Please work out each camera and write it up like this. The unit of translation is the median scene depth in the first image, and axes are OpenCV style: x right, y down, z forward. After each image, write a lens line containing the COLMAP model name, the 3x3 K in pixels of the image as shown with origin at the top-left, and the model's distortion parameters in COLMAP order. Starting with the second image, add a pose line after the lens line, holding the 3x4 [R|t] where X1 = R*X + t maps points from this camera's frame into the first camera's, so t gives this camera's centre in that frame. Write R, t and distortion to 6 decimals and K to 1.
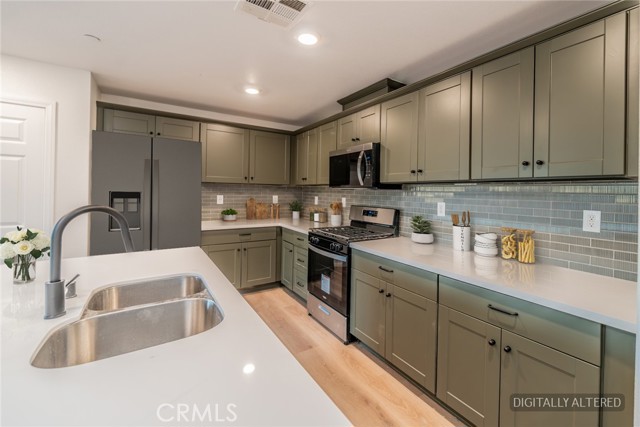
lens RADIAL K [[319.4, 0, 320.0], [0, 319.4, 213.5], [0, 0, 1]] dist [0.001029, 0.000233]
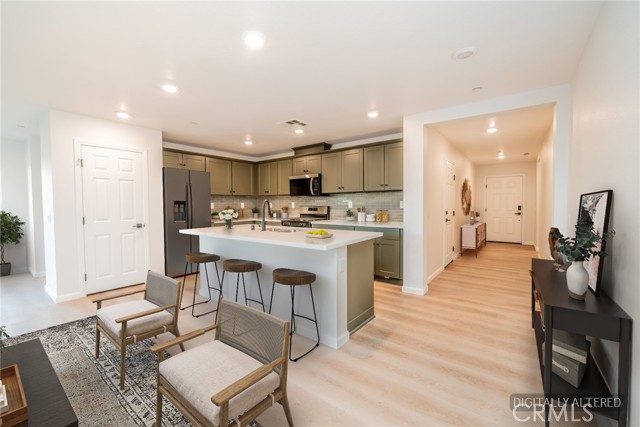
lens RADIAL K [[319.4, 0, 320.0], [0, 319.4, 213.5], [0, 0, 1]] dist [0.001029, 0.000233]
pose [[0.929101, -0.037403, 0.367930, -0.528708], [0.051020, 0.998323, -0.027350, 0.080744], [-0.366290, 0.044182, 0.929451, -0.805913]]
